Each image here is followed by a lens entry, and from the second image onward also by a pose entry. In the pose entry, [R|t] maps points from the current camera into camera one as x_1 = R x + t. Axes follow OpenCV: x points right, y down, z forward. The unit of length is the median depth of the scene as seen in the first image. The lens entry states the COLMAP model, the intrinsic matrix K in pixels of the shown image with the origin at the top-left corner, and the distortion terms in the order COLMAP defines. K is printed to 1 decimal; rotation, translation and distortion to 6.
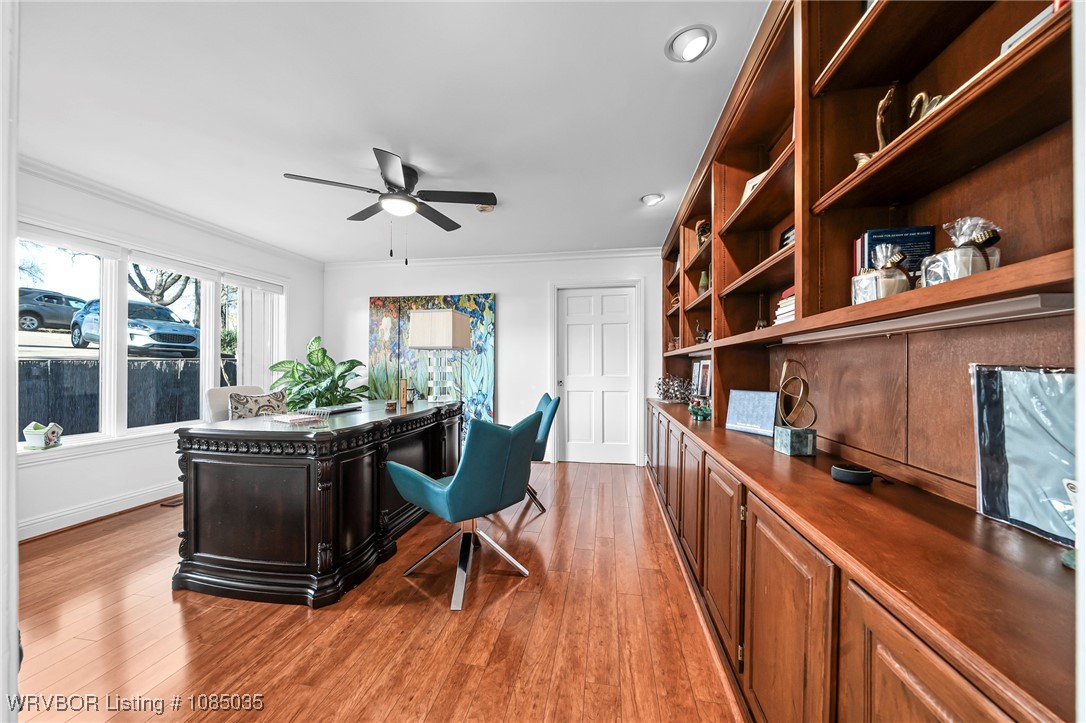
lens RADIAL K [[399.5, 0, 541.3], [0, 399.5, 369.8], [0, 0, 1]] dist [-0.000233, -0.000044]
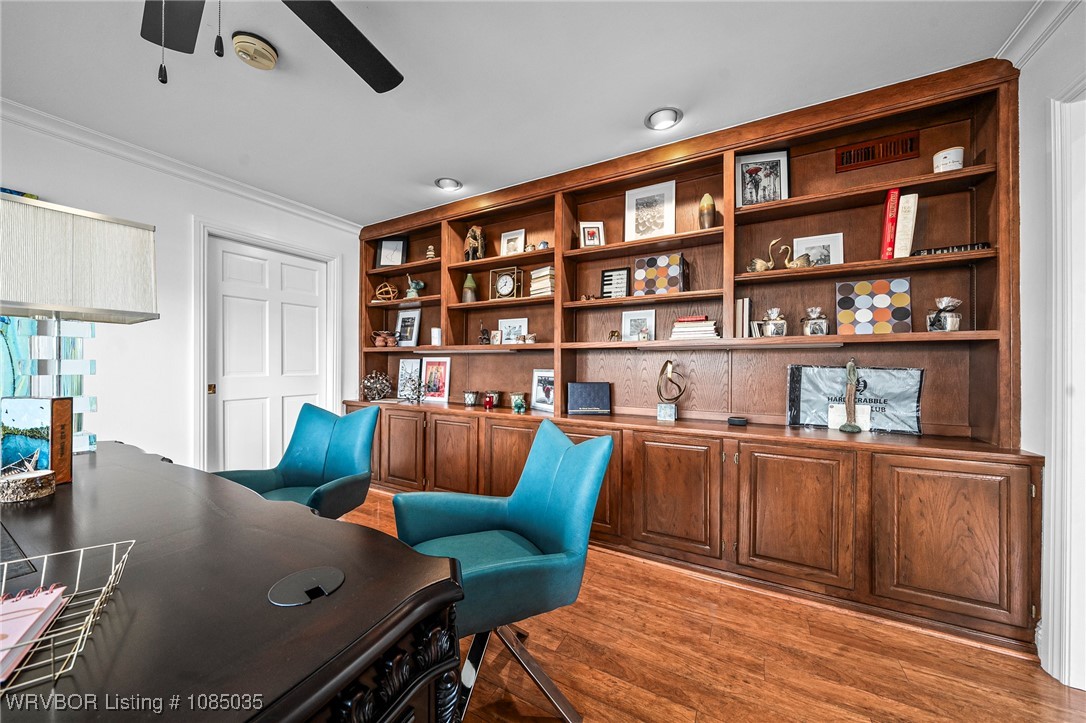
lens RADIAL K [[375.9, 0, 545.0], [0, 375.9, 365.1], [0, 0, 1]] dist [-0.000214, -0.000012]
pose [[0.337291, -0.000337, 0.941401, -0.943202], [0.000499, 1.000000, 0.000180, -0.007352], [-0.941400, 0.000409, 0.337291, 0.959574]]
